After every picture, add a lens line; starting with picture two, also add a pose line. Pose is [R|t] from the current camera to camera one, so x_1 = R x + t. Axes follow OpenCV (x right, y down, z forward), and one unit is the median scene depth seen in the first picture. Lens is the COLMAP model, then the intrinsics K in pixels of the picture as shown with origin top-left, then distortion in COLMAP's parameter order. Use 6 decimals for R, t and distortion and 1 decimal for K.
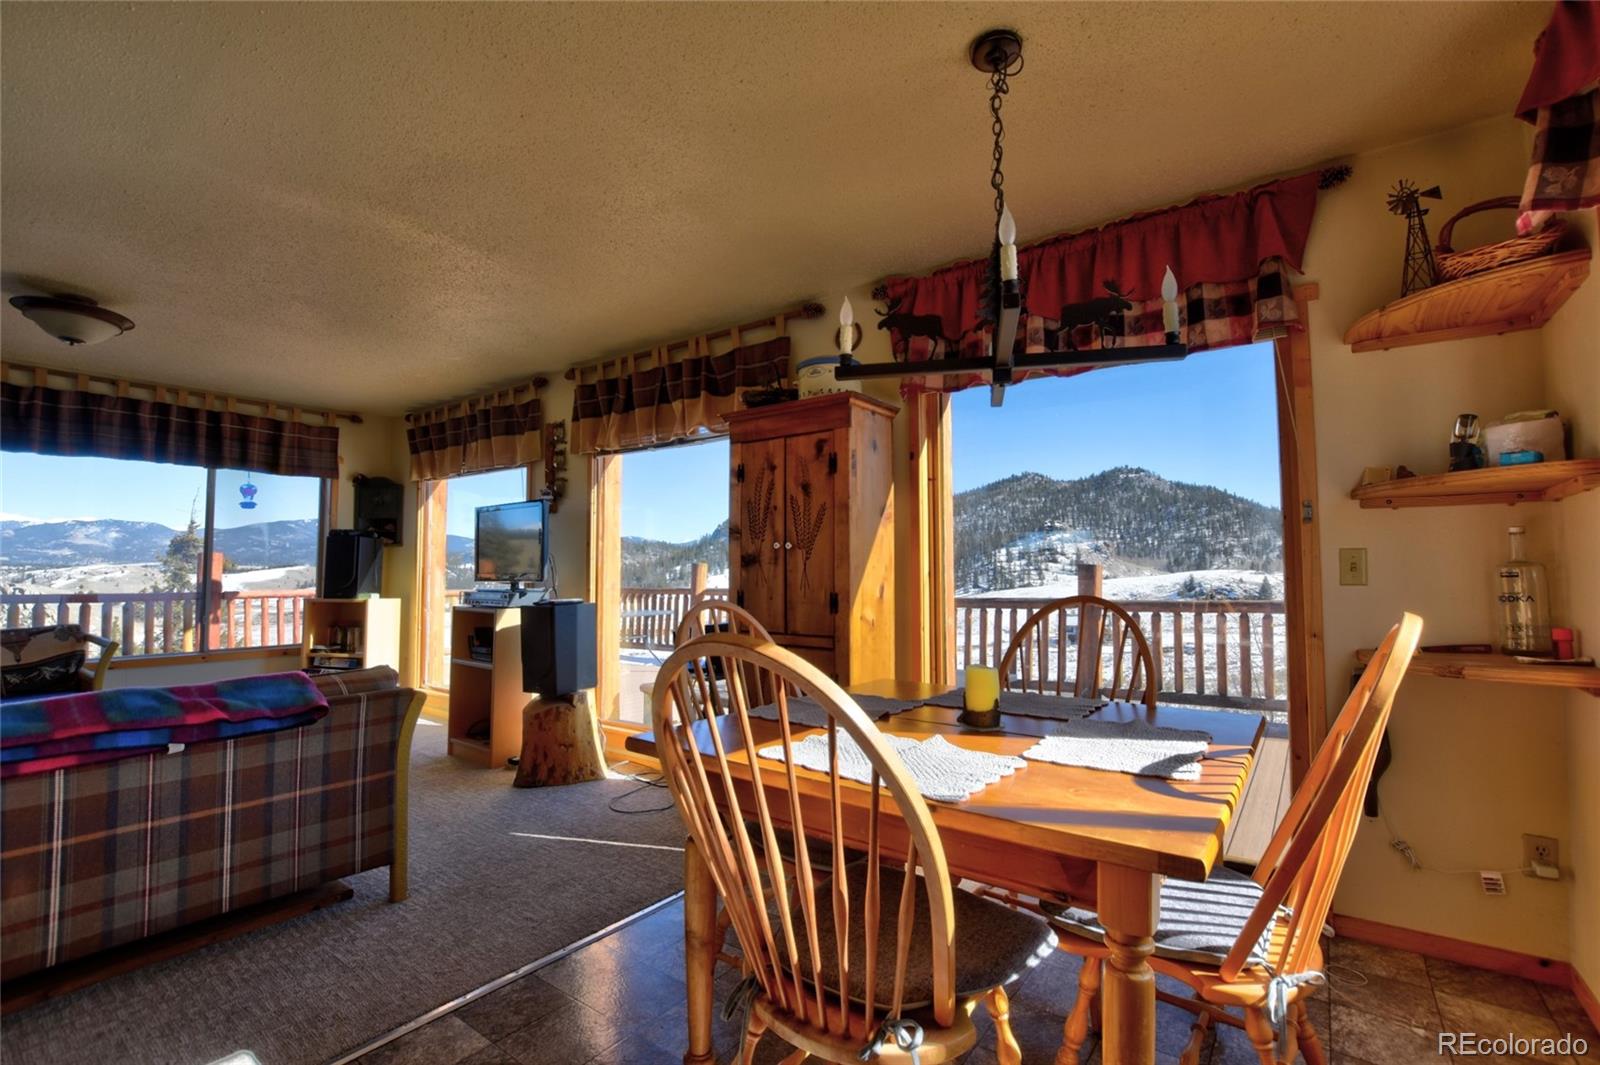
lens RADIAL K [[705.1, 0, 792.1], [0, 705.1, 531.3], [0, 0, 1]] dist [-0.033518, 0.004244]
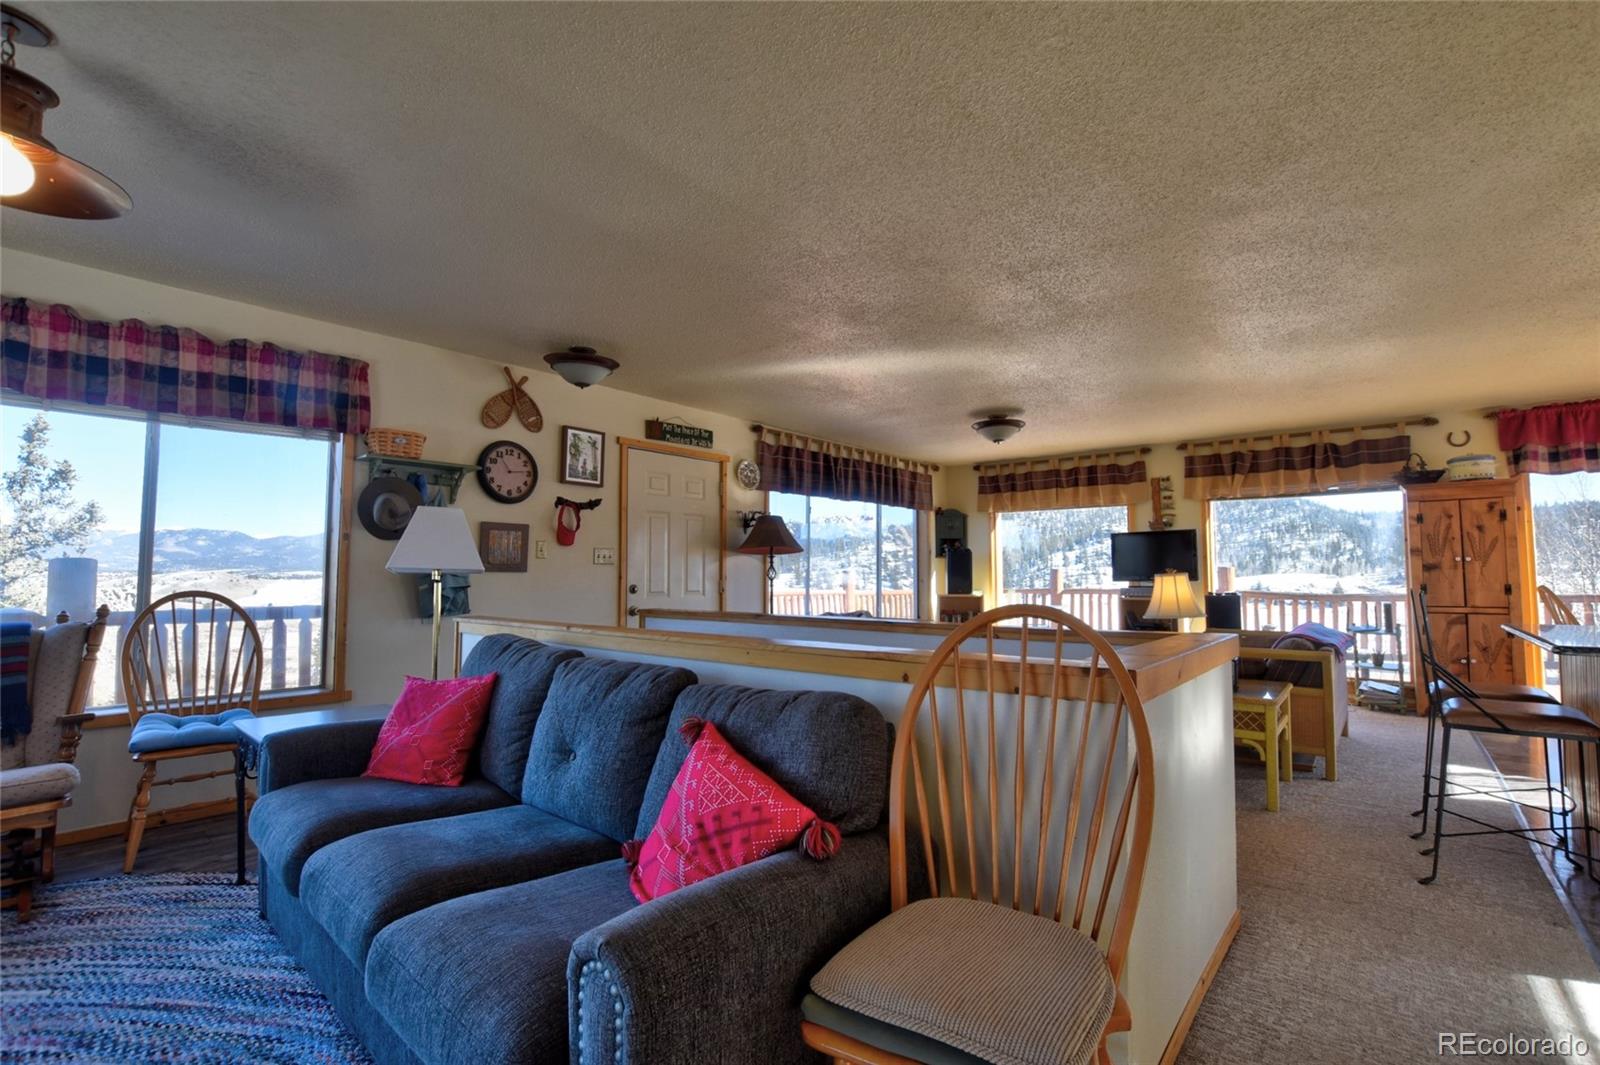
lens RADIAL K [[705.1, 0, 799.2], [0, 705.1, 535.5], [0, 0, 1]] dist [-0.033518, 0.004244]
pose [[0.997359, -0.004326, -0.072505, -1.550898], [0.004105, 0.999986, -0.003196, -0.040981], [0.072518, 0.002890, 0.997363, -0.876932]]
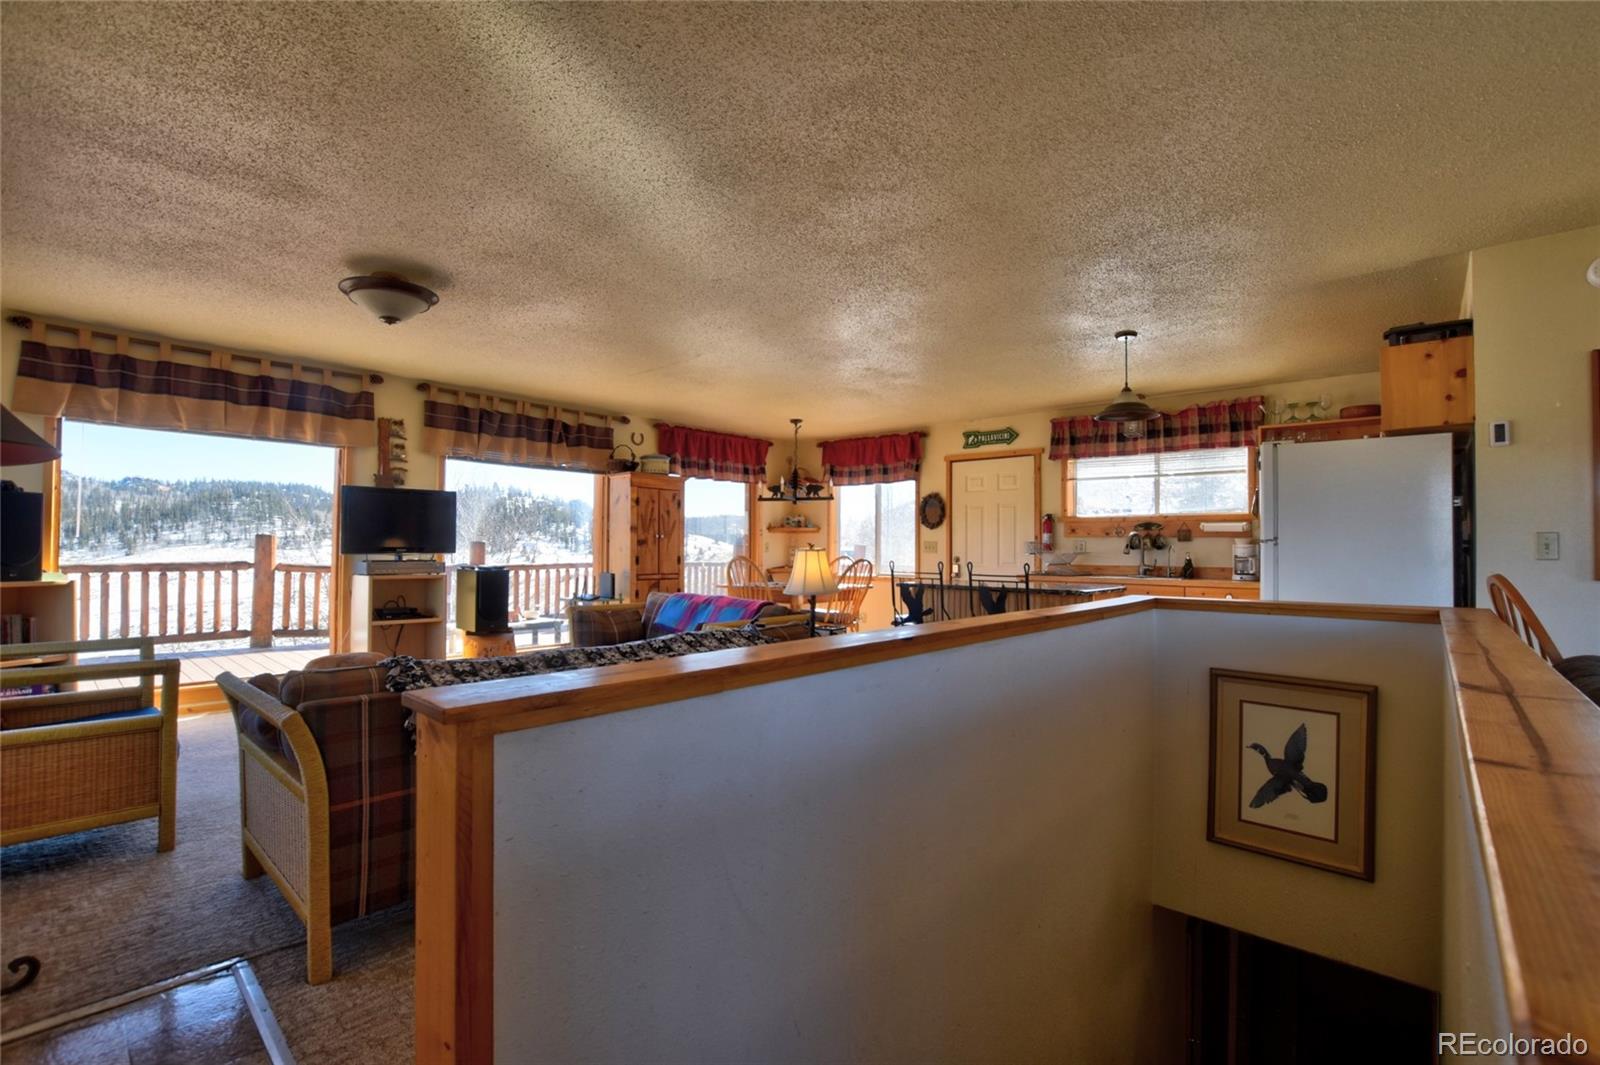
lens RADIAL K [[705.1, 0, 809.3], [0, 705.1, 539.4], [0, 0, 1]] dist [-0.033518, 0.004244]
pose [[0.103180, 0.016438, 0.994527, -2.186693], [-0.063706, 0.997920, -0.009885, 0.021547], [-0.992621, -0.062337, 0.104012, 0.256634]]
